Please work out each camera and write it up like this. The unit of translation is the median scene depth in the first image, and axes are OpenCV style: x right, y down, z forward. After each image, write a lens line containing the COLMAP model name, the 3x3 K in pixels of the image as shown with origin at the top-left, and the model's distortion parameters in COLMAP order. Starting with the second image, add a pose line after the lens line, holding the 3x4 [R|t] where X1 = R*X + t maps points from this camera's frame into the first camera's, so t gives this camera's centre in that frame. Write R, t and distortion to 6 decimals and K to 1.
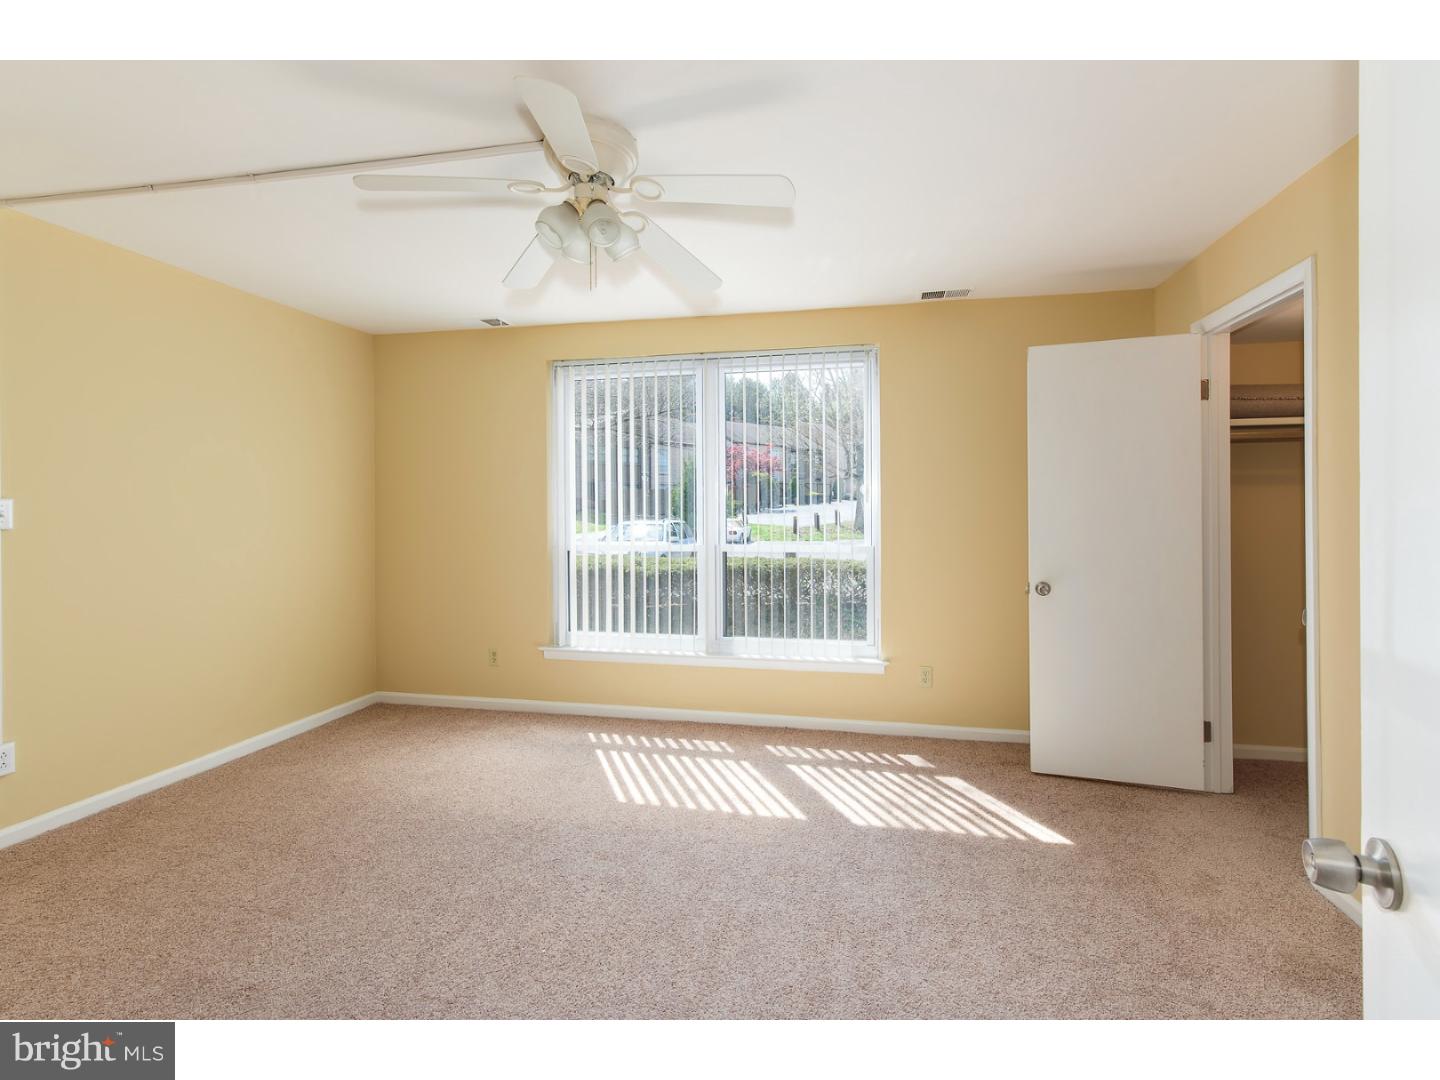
lens RADIAL K [[645.2, 0, 724.4], [0, 645.2, 515.1], [0, 0, 1]] dist [0.000552, -0.000144]
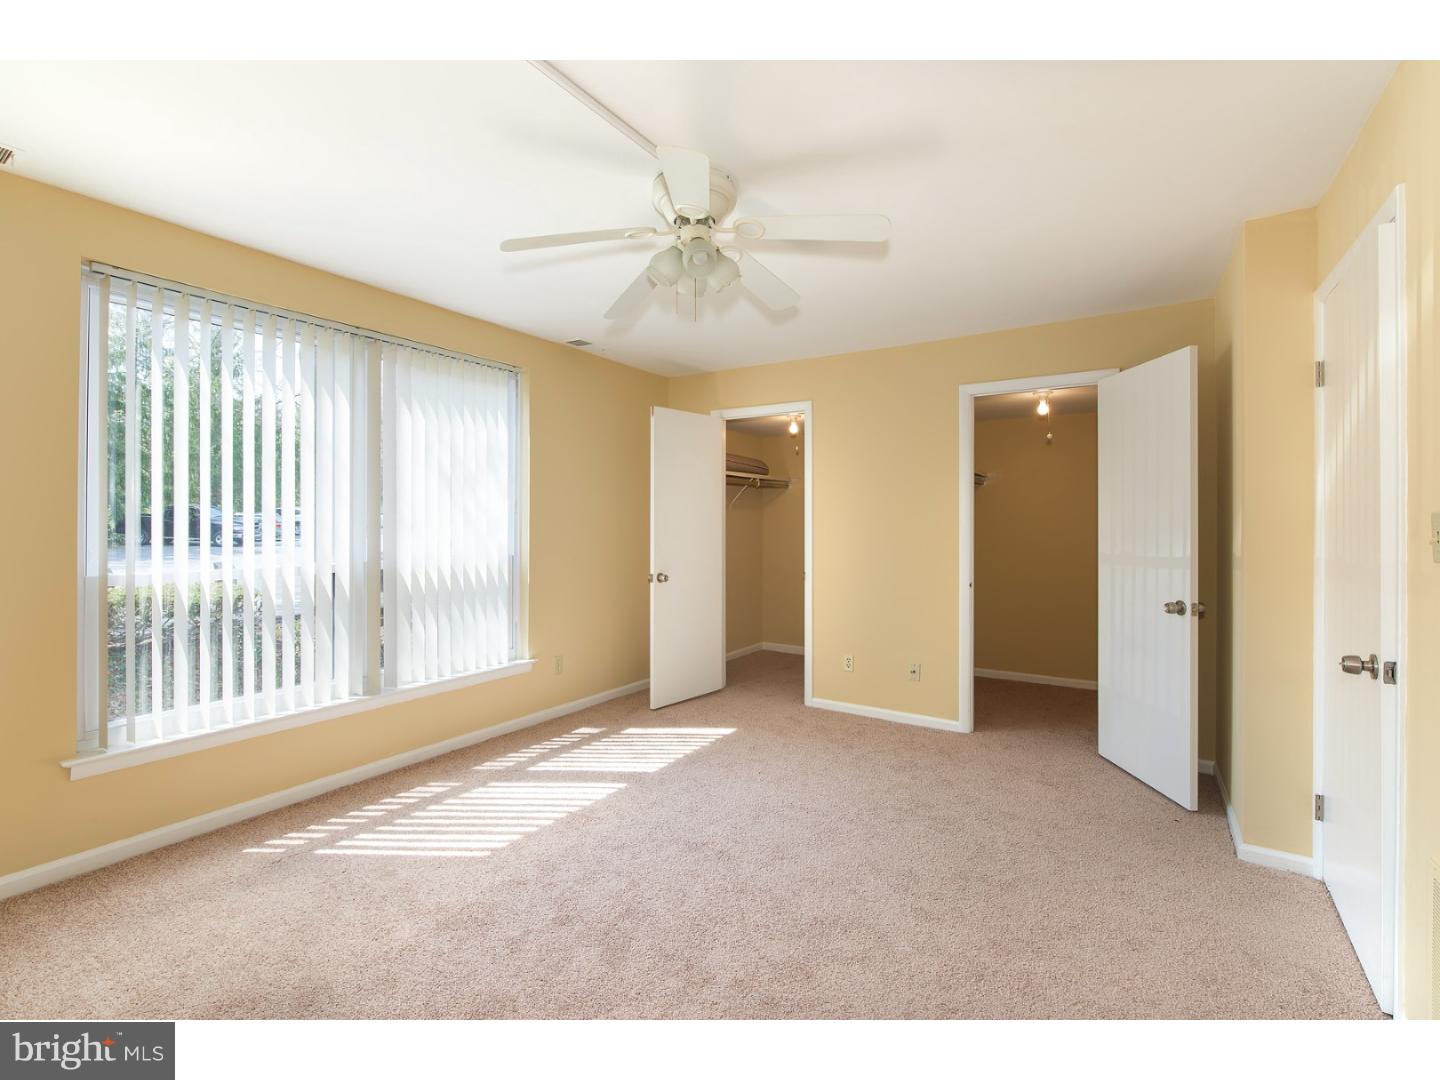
lens RADIAL K [[645.2, 0, 724.4], [0, 645.2, 515.1], [0, 0, 1]] dist [0.000552, -0.000144]
pose [[0.374064, 0.011991, 0.927325, -0.737918], [-0.004552, 0.999928, -0.011094, -0.008895], [-0.927392, -0.000072, 0.374092, 0.319188]]
